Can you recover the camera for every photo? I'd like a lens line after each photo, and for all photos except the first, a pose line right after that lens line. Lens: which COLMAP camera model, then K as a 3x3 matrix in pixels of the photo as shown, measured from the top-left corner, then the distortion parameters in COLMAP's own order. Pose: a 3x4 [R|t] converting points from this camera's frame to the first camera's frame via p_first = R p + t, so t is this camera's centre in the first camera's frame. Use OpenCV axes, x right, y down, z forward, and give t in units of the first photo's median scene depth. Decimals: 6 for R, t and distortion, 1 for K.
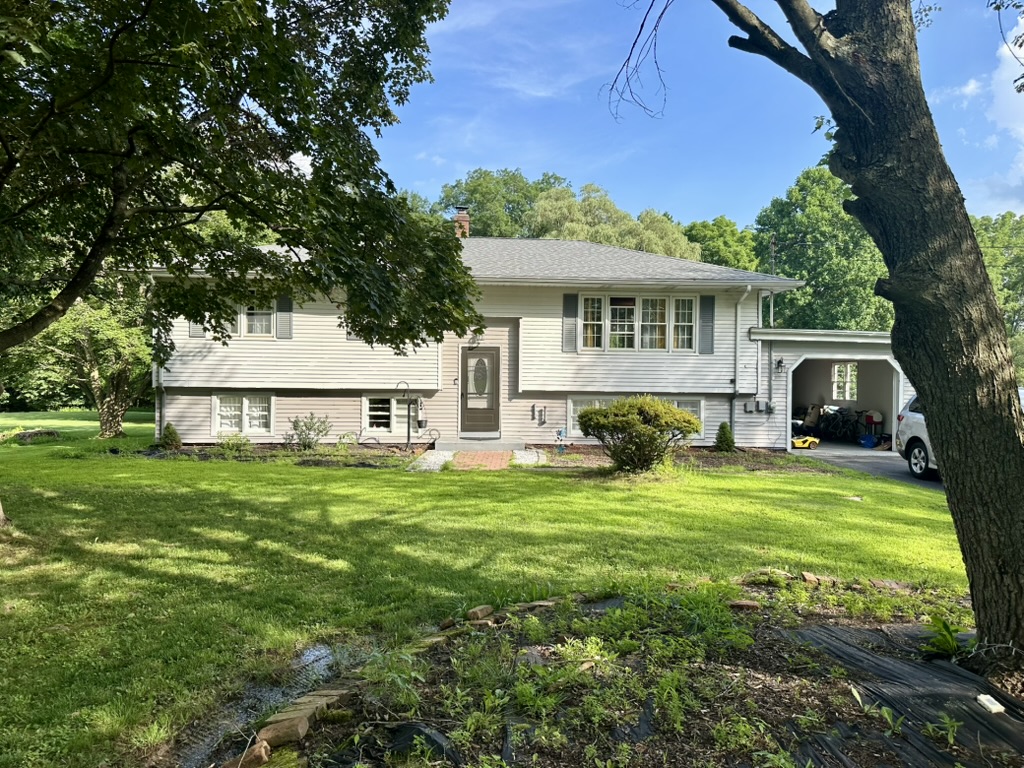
lens RADIAL K [[723.6, 0, 511.8], [0, 723.6, 384.0], [0, 0, 1]] dist [0.005787, -0.023448]
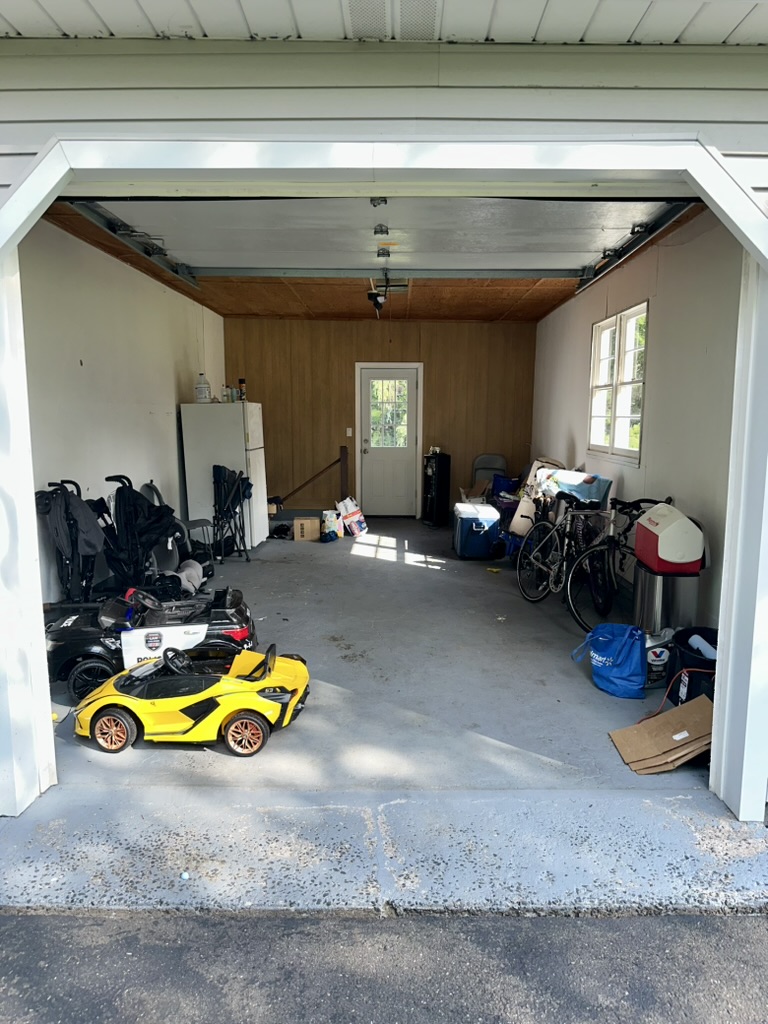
lens RADIAL K [[723.6, 0, 385.7], [0, 723.6, 513.5], [0, 0, 1]] dist [0.005787, -0.023448]
pose [[0.997927, 0.002357, -0.064308, 0.460148], [0.006327, 0.990893, 0.134503, 0.009839], [0.064040, -0.134631, 0.988824, 0.836994]]
